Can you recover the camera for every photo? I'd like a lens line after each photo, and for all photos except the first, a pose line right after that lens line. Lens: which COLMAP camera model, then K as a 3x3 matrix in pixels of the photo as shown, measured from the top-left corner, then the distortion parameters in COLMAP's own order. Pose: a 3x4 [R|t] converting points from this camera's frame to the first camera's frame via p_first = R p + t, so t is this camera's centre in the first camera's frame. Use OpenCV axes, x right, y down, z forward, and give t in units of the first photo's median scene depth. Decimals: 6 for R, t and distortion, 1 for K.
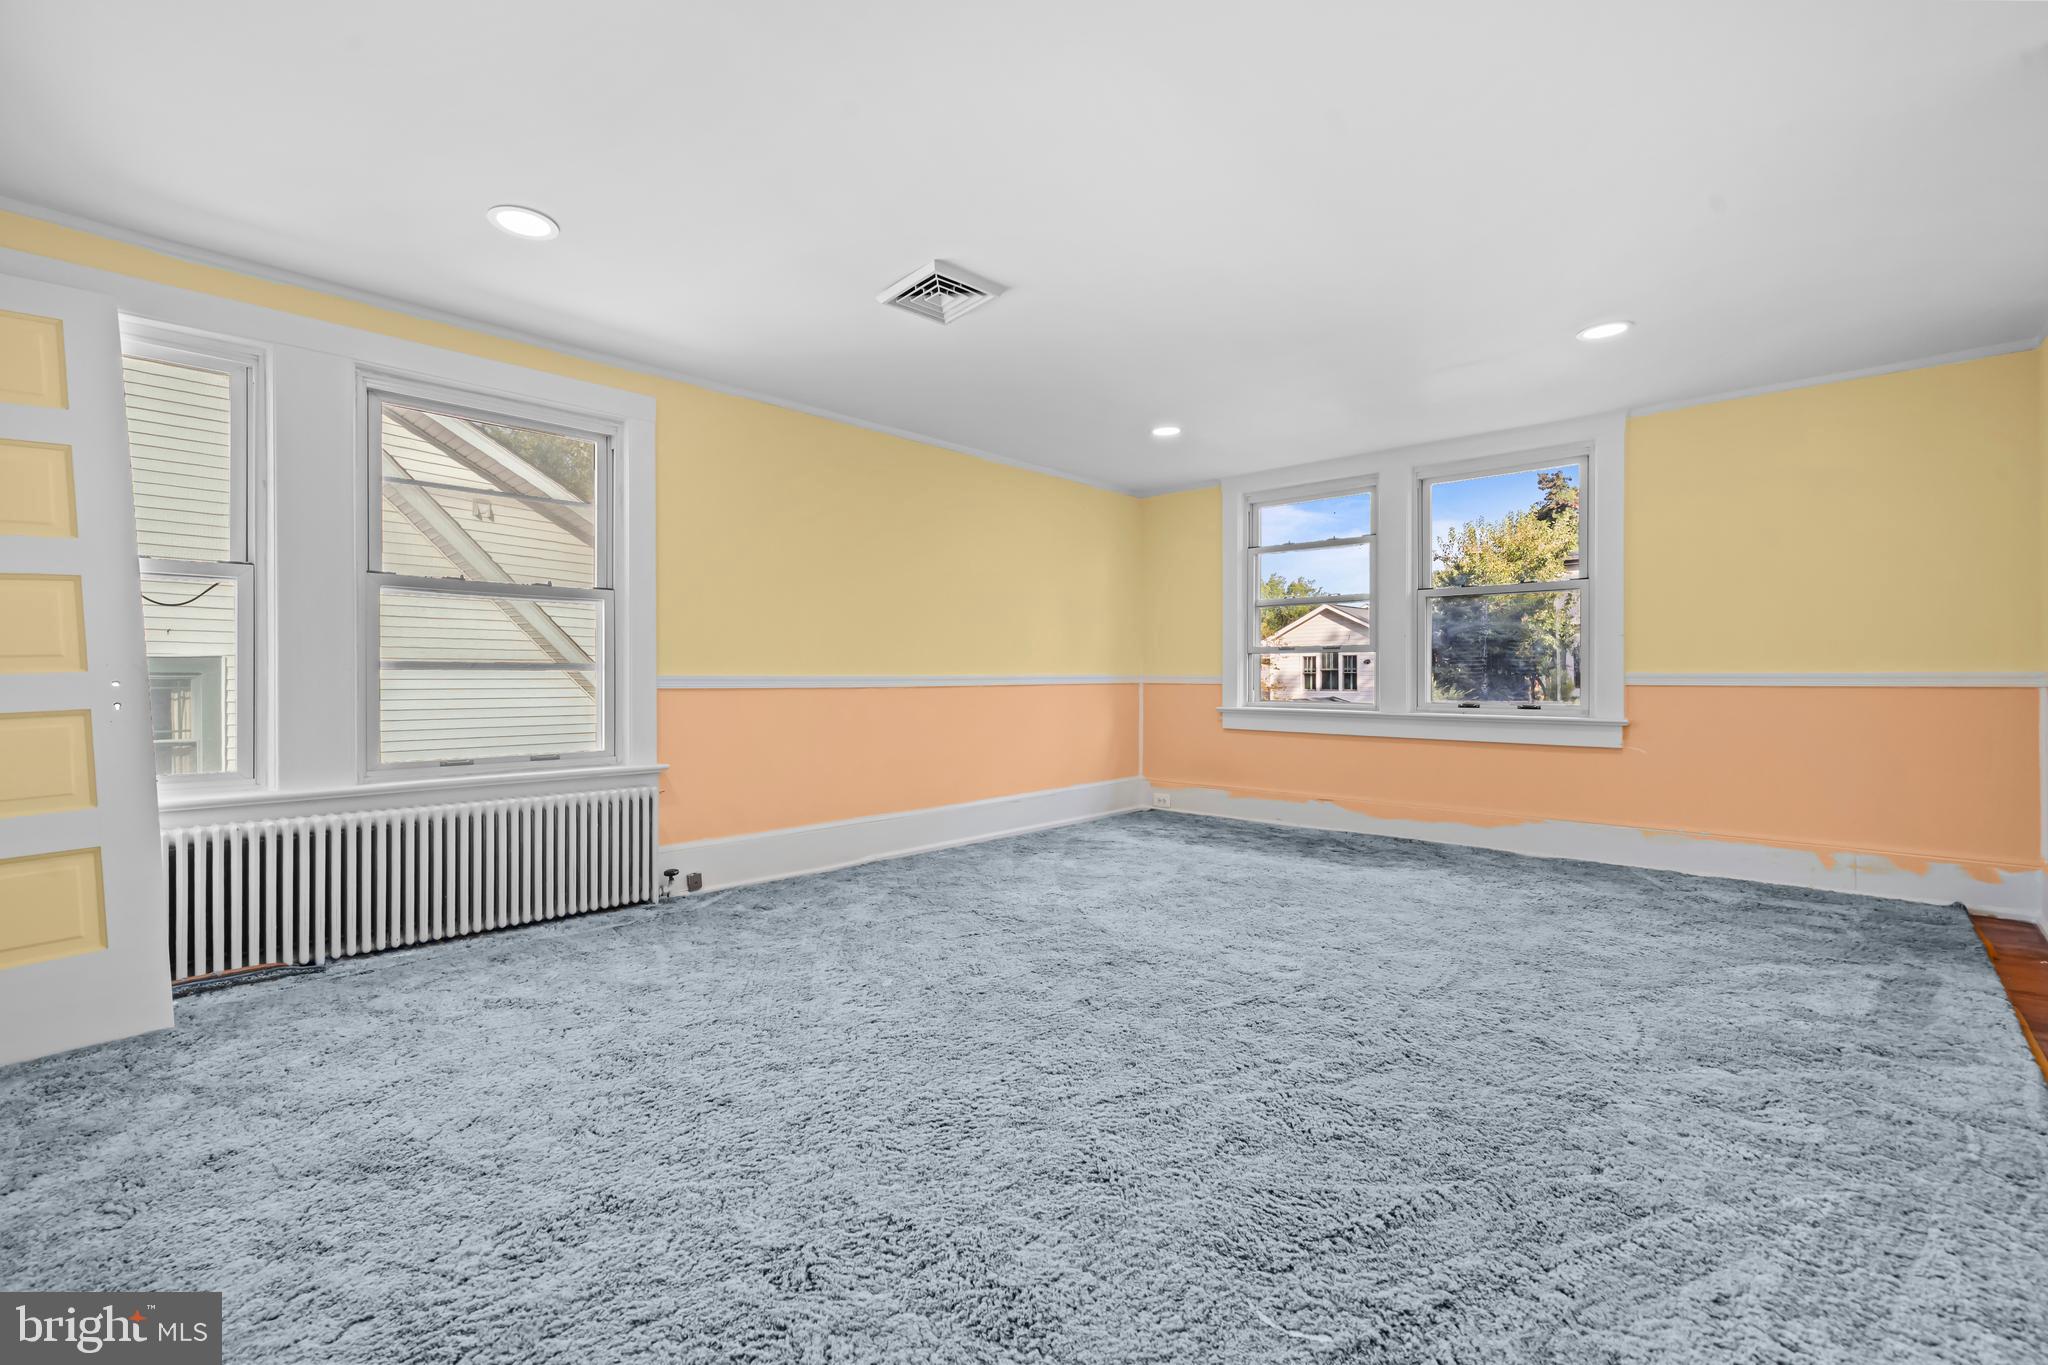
lens RADIAL K [[877.5, 0, 1010.9], [0, 877.5, 681.5], [0, 0, 1]] dist [-0.001937, -0.000162]
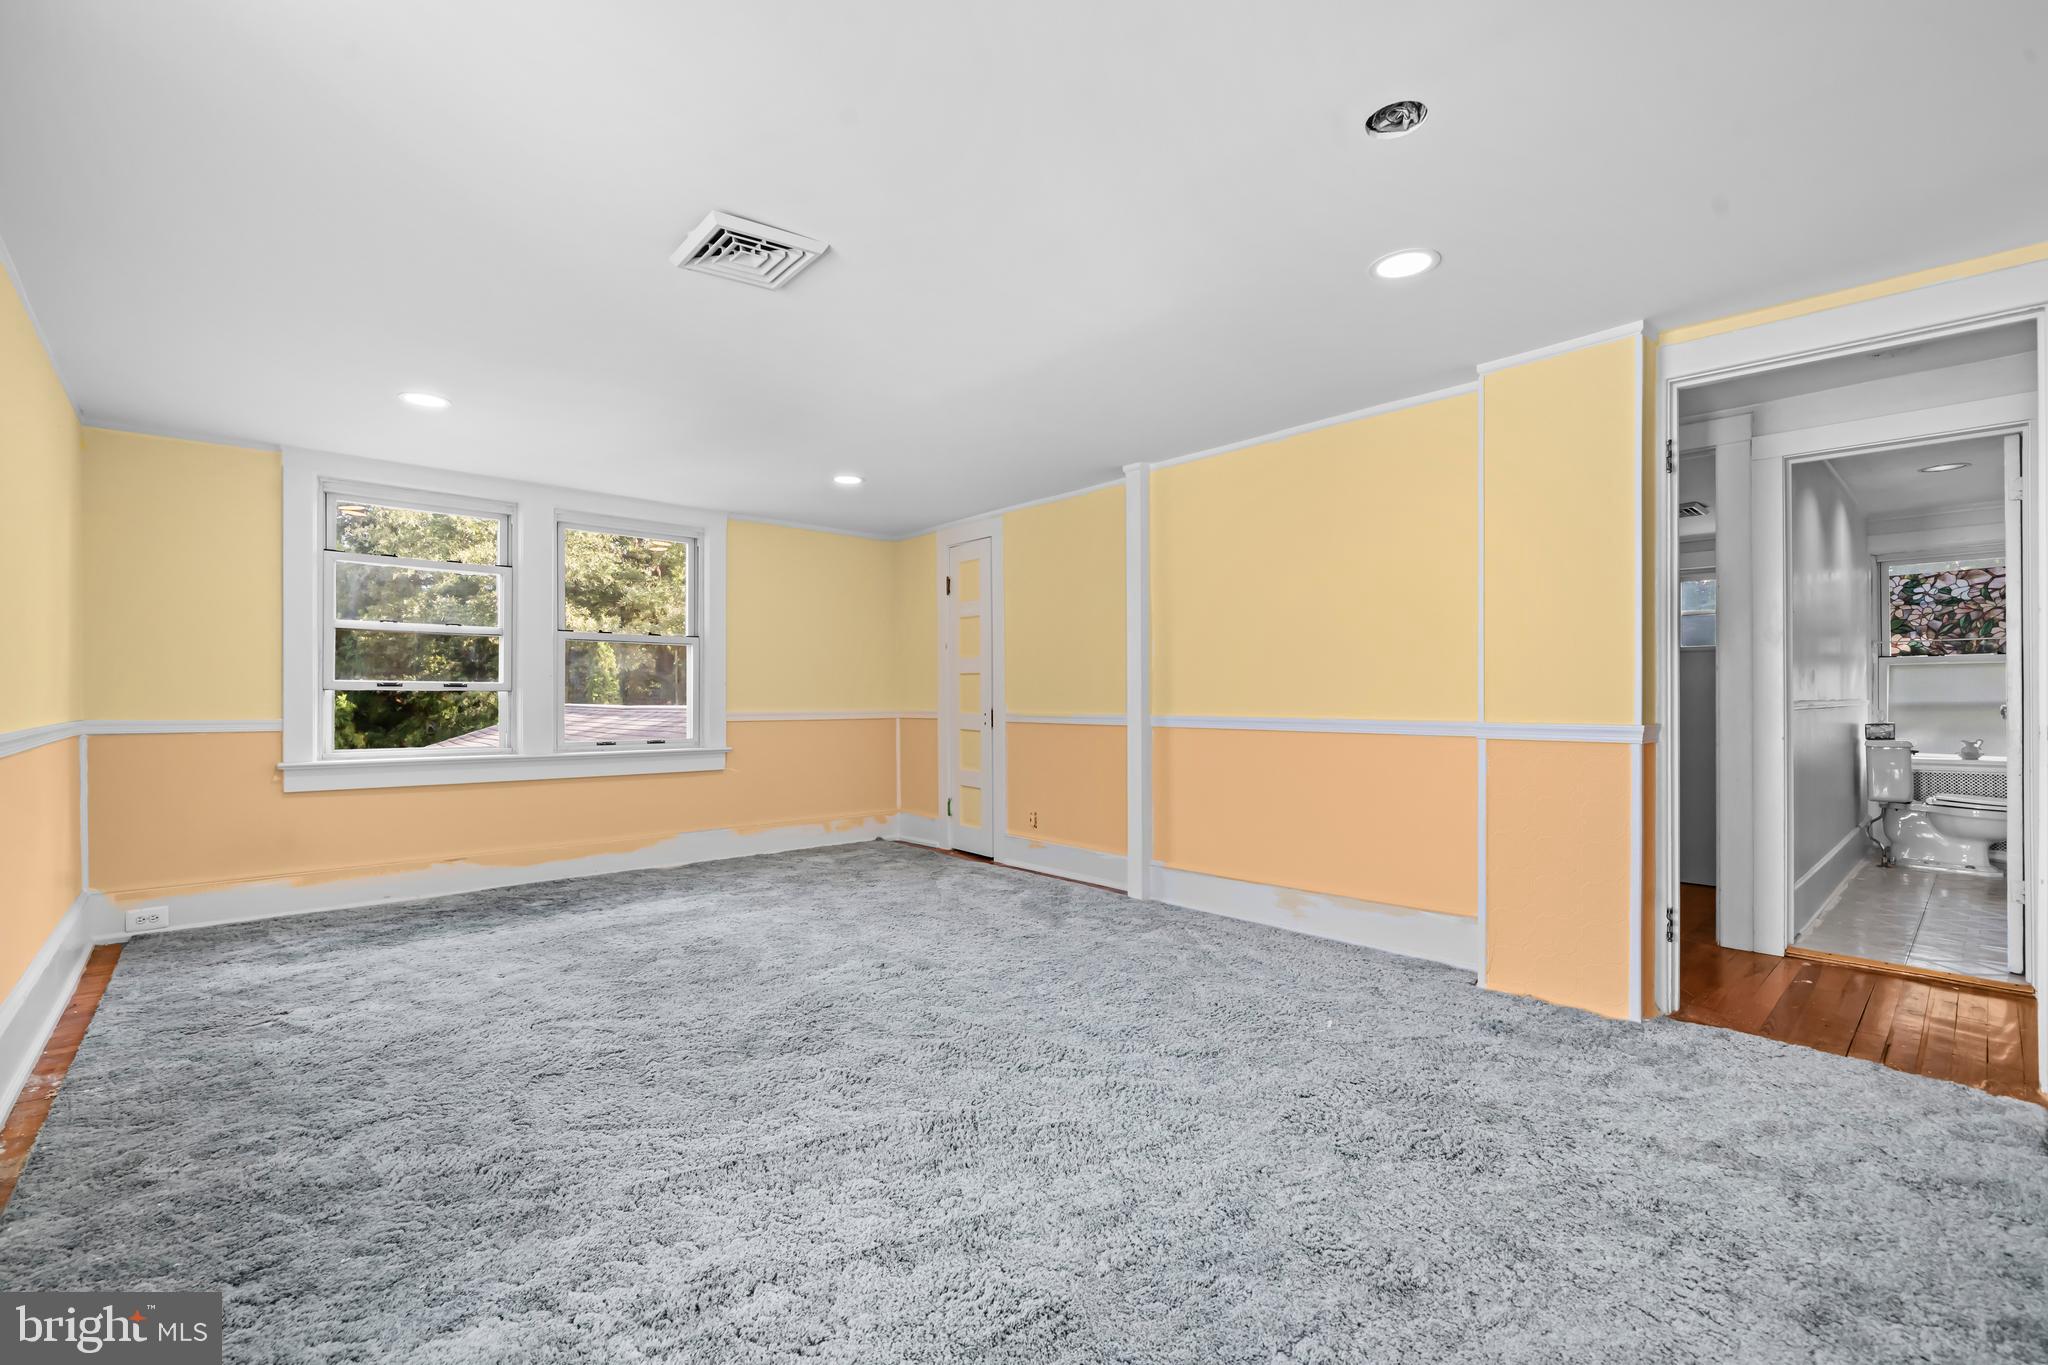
lens RADIAL K [[877.5, 0, 992.5], [0, 877.5, 702.8], [0, 0, 1]] dist [-0.001937, -0.000162]
pose [[0.084889, -0.003732, 0.996383, -0.702190], [0.006847, 0.999972, 0.003162, -0.030767], [-0.996367, 0.006554, 0.084912, 0.592687]]
